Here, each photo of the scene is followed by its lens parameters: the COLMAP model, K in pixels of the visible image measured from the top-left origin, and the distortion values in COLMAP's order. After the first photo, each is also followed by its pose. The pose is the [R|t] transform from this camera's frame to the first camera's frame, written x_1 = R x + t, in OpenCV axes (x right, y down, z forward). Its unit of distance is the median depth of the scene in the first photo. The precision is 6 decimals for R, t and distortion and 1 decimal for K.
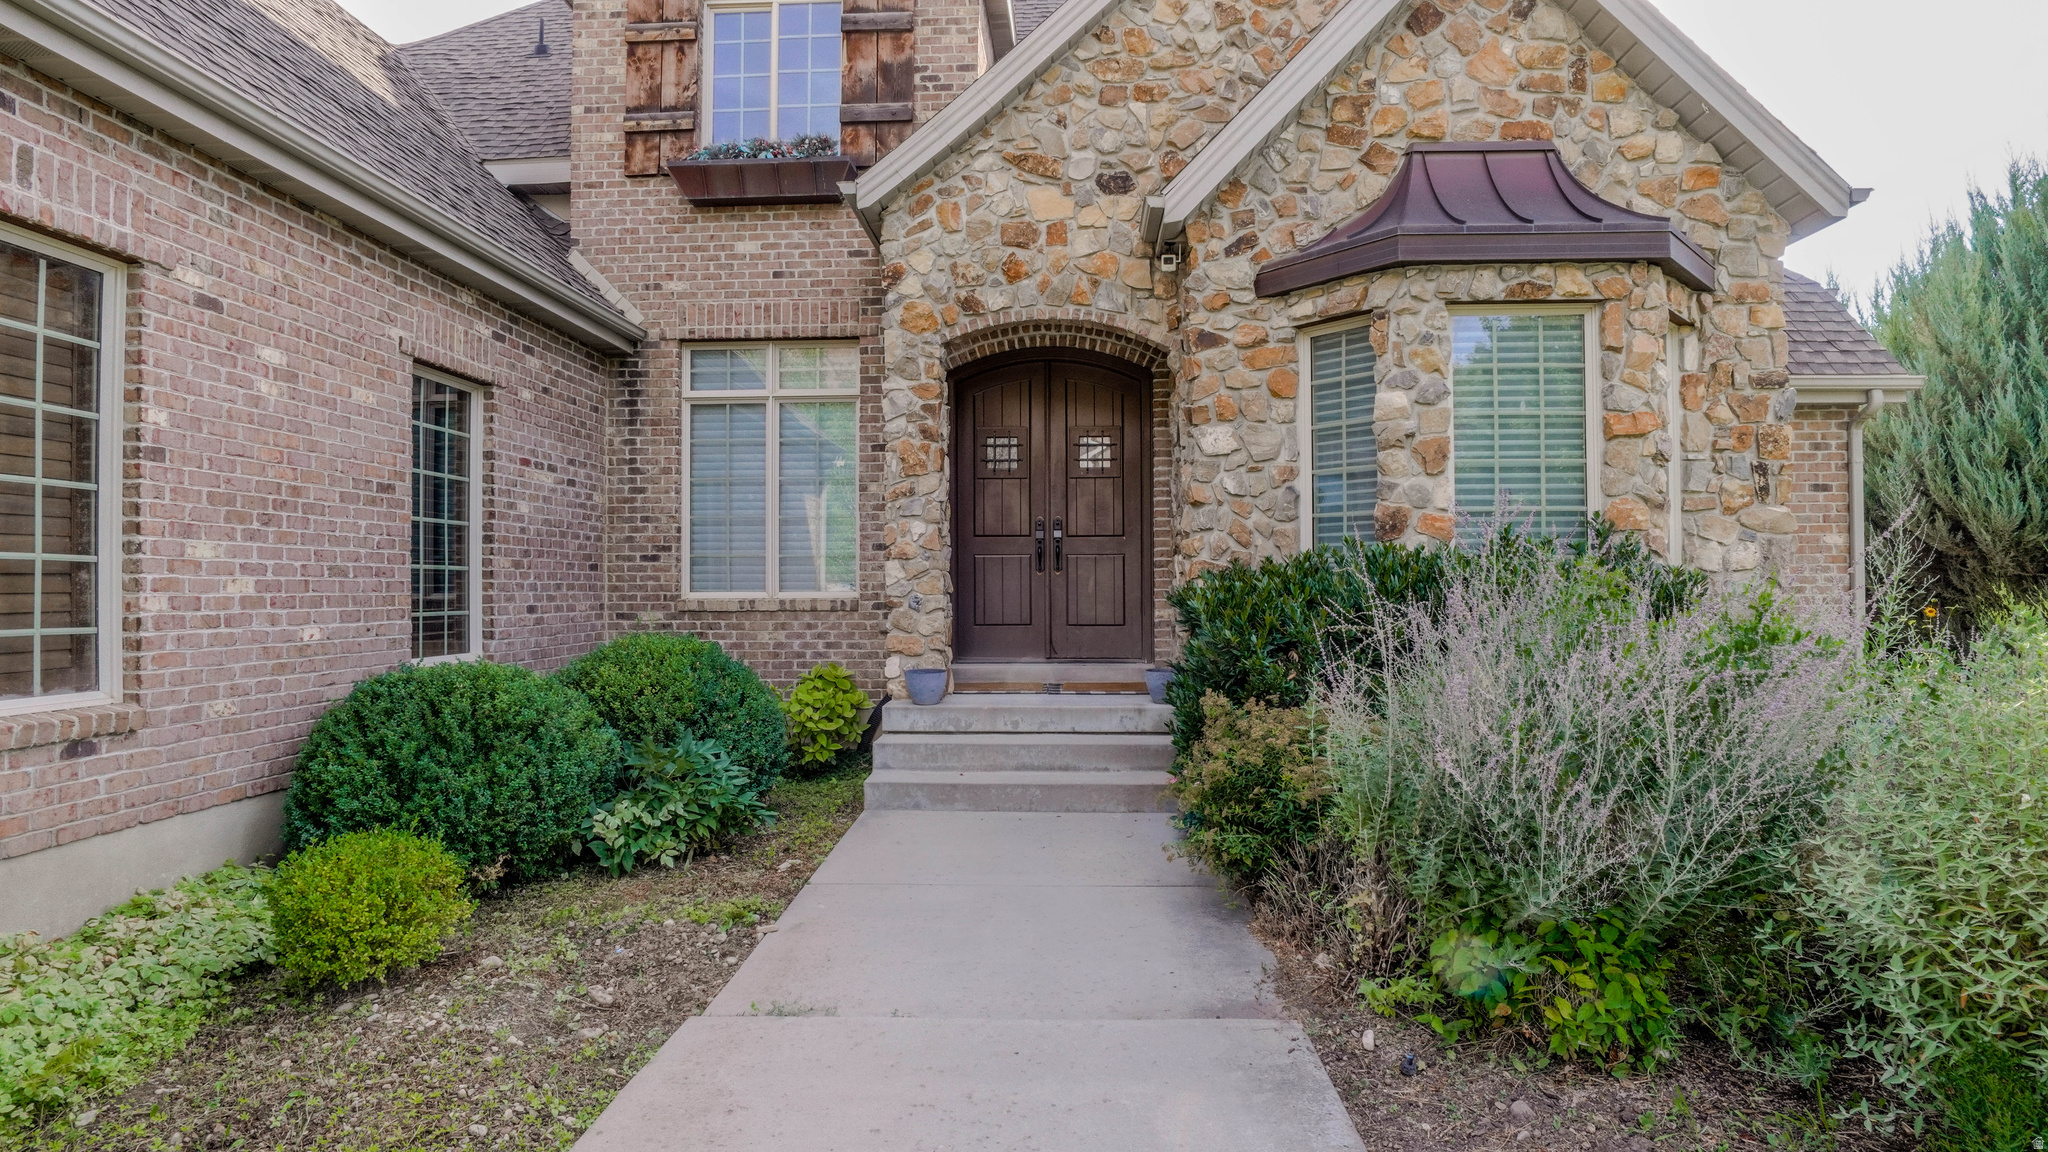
lens RADIAL K [[1138.6, 0, 1020.1], [0, 1138.6, 570.5], [0, 0, 1]] dist [-0.007183, -0.000429]
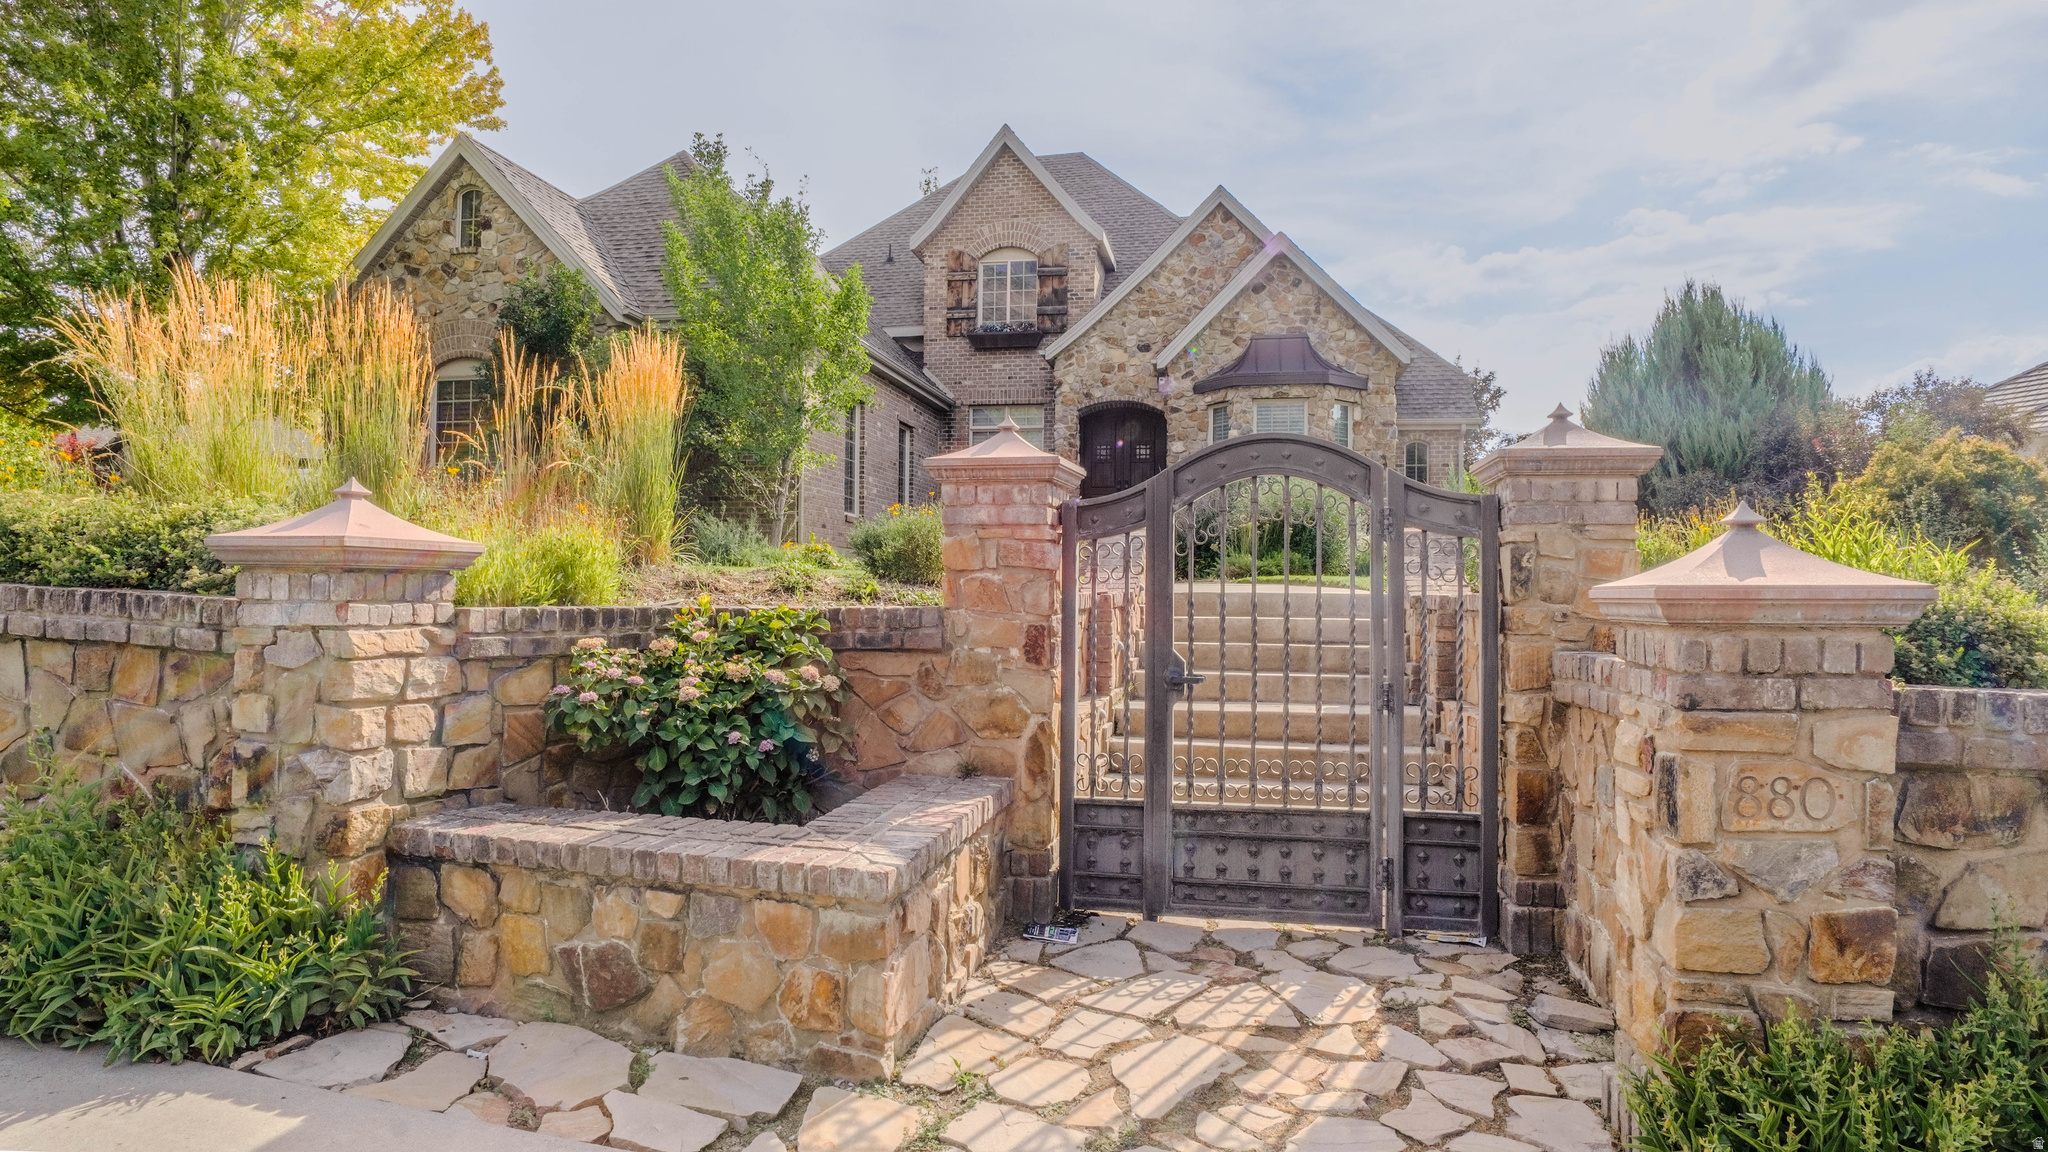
lens RADIAL K [[1138.6, 0, 1030.2], [0, 1138.6, 575.6], [0, 0, 1]] dist [-0.007183, -0.000429]
pose [[0.992497, 0.008741, -0.121960, 0.146161], [-0.007736, 0.999932, 0.008710, 0.158284], [0.122028, -0.007702, 0.992497, -1.607851]]
